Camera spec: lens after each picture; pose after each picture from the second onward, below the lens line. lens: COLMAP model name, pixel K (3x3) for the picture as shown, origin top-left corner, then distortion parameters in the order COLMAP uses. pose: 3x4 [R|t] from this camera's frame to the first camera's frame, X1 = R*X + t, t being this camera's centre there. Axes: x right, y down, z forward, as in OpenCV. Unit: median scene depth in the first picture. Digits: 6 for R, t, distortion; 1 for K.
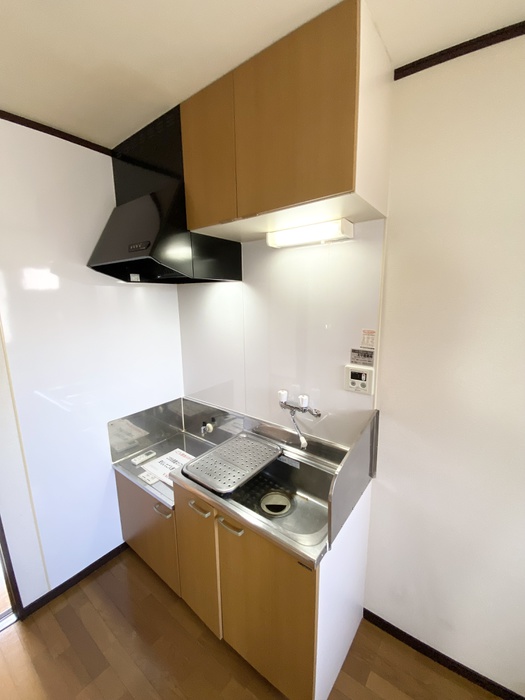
lens RADIAL K [[291.4, 0, 262.5], [0, 291.4, 350.0], [0, 0, 1]] dist [0.000073, -0.000609]
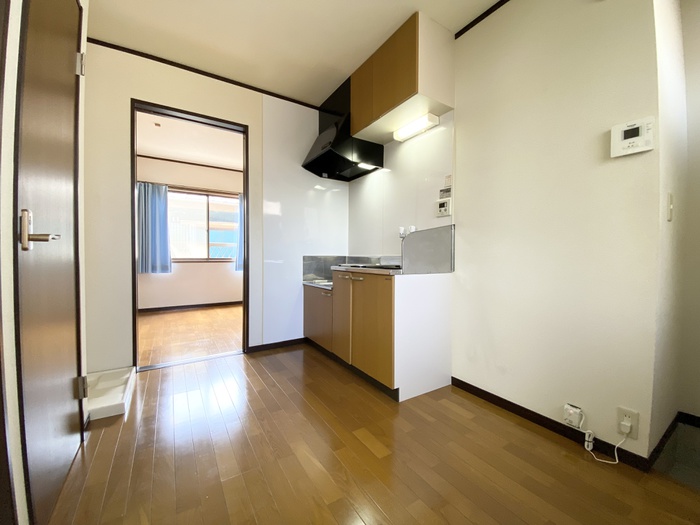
lens RADIAL K [[291.4, 0, 350.0], [0, 291.4, 262.5], [0, 0, 1]] dist [0.000073, -0.000609]
pose [[0.936206, 0.020163, -0.350874, 0.399672], [-0.076775, 0.985974, -0.148194, 0.644423], [0.342965, 0.165678, 0.924622, -0.572007]]
